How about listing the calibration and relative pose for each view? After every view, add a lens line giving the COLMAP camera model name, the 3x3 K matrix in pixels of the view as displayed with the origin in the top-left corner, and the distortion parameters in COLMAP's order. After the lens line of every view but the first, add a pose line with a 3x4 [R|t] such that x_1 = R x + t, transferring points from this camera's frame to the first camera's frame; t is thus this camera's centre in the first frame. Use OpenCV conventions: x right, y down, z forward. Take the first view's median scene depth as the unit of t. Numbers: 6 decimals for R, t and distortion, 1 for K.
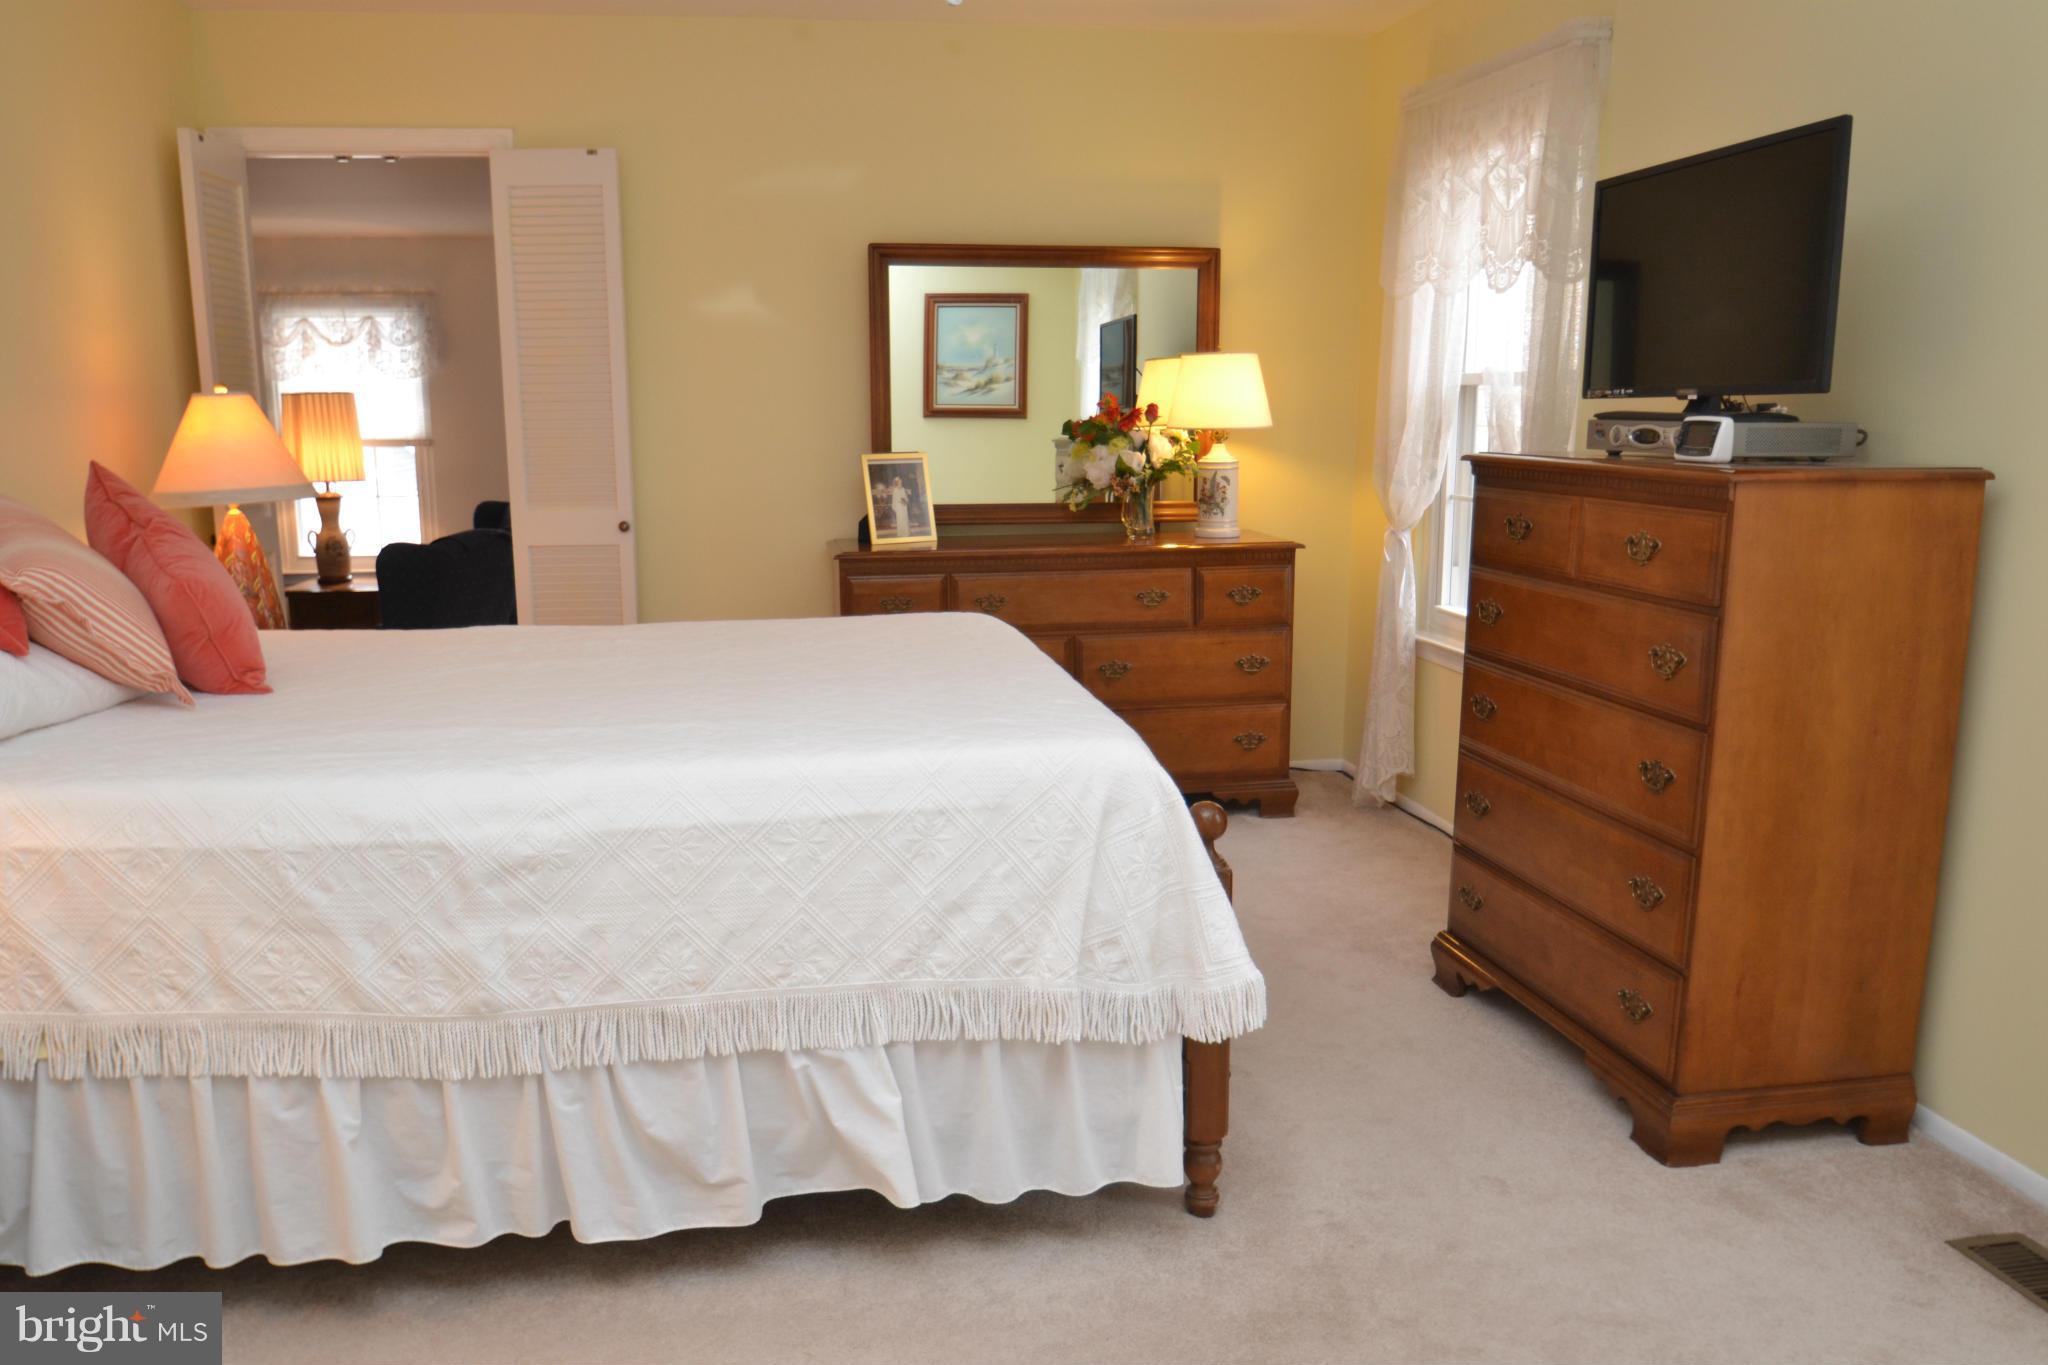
lens RADIAL K [[1615.1, 0, 1017.3], [0, 1615.1, 701.7], [0, 0, 1]] dist [-0.056842, 0.021882]
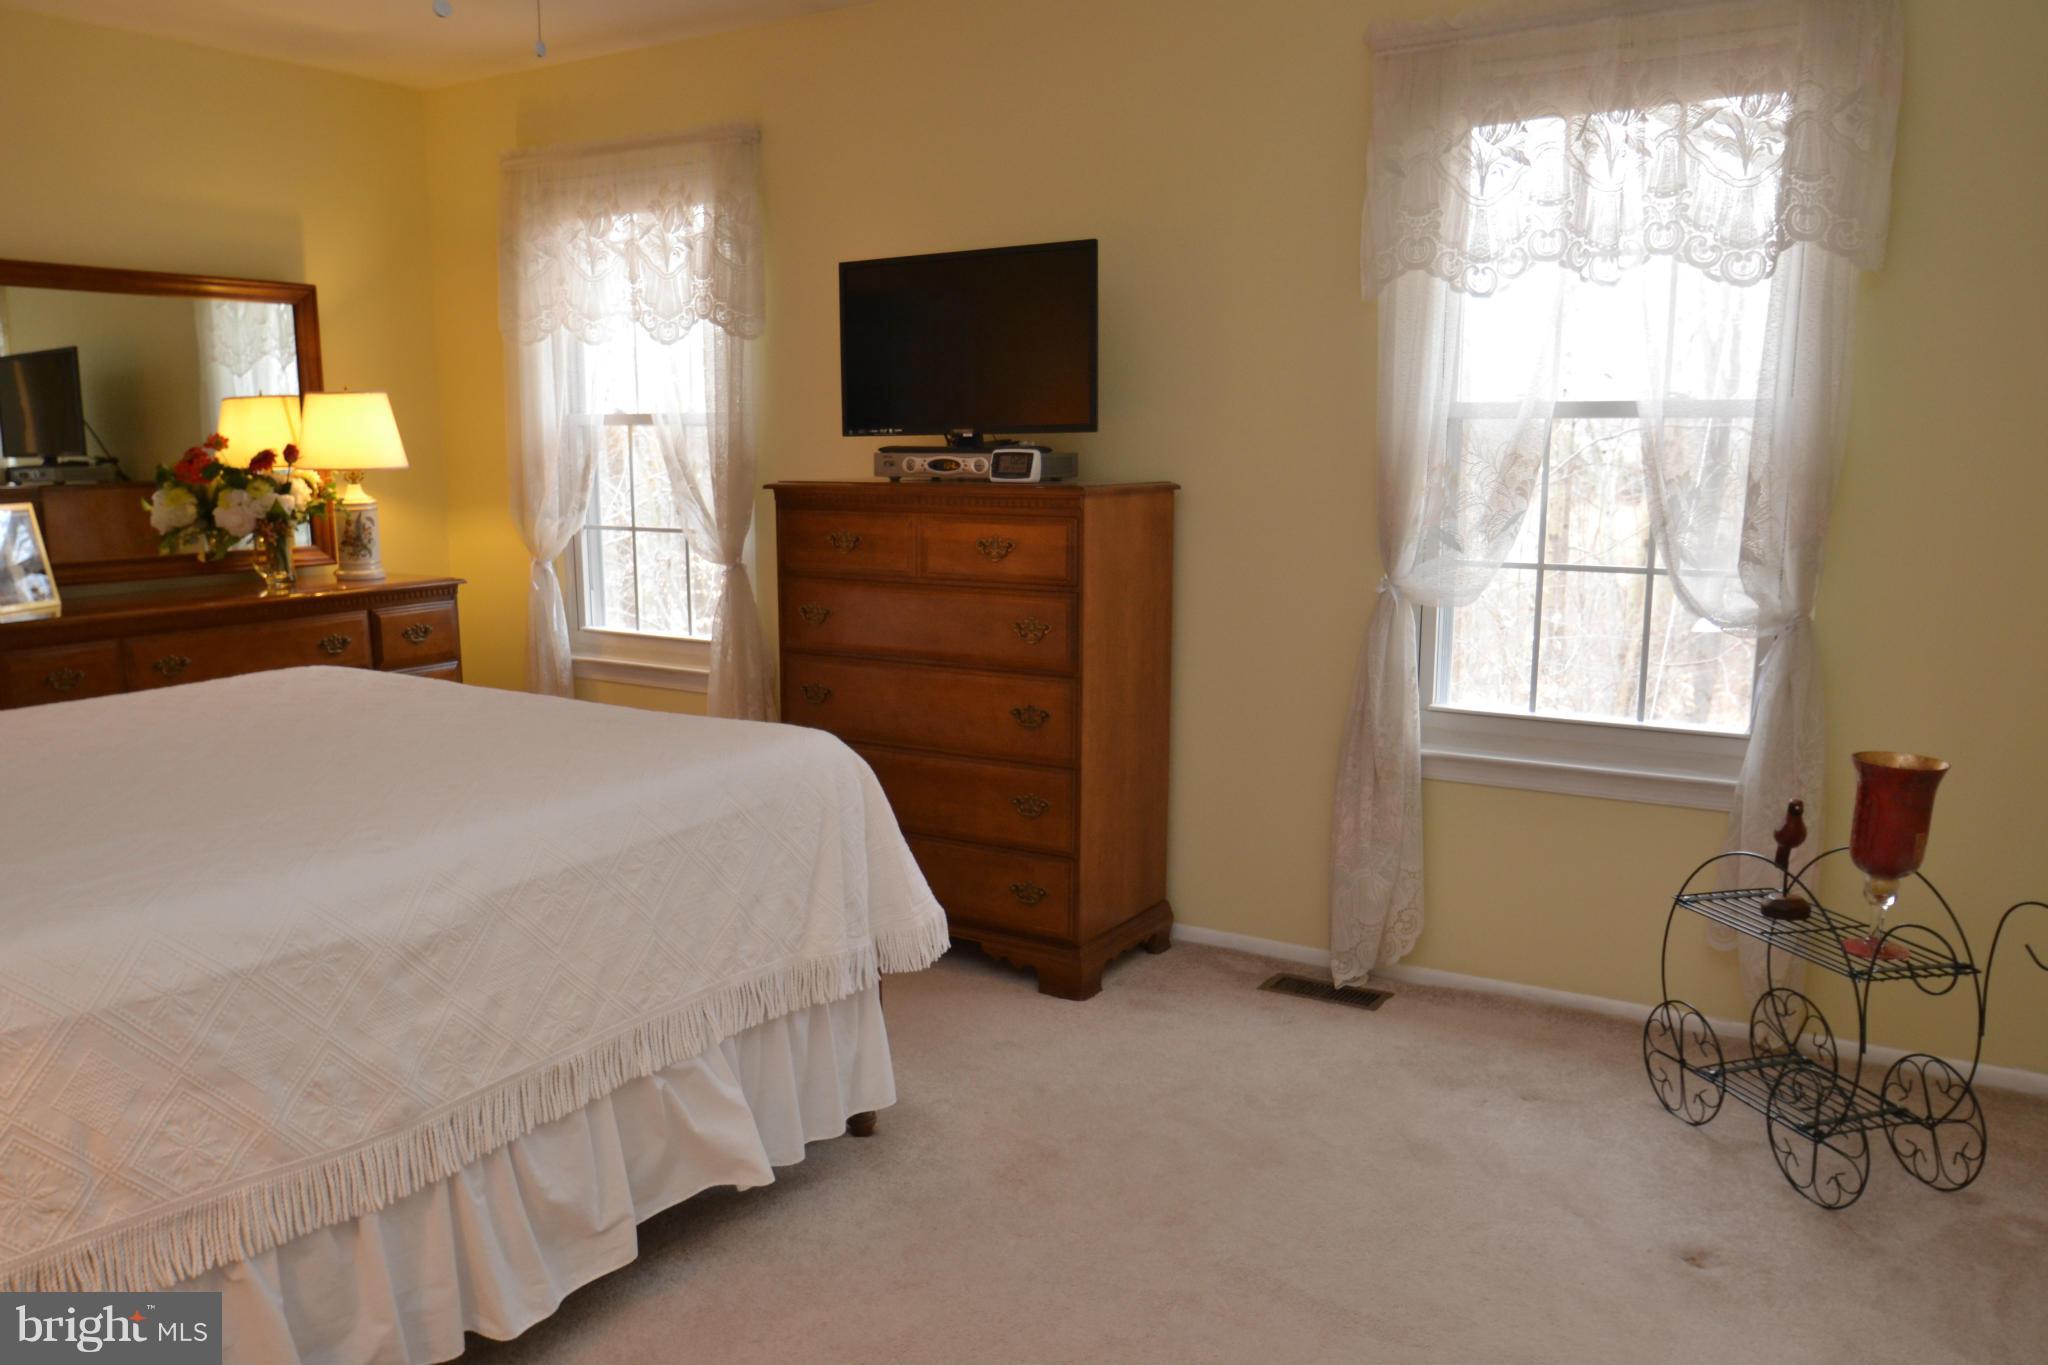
lens RADIAL K [[1615.1, 0, 1013.8], [0, 1615.1, 685.1], [0, 0, 1]] dist [-0.056842, 0.021882]
pose [[0.651317, -0.111898, 0.750509, -0.714807], [0.137560, 0.990091, 0.028240, -0.022898], [-0.746233, 0.084846, 0.660256, 0.136317]]
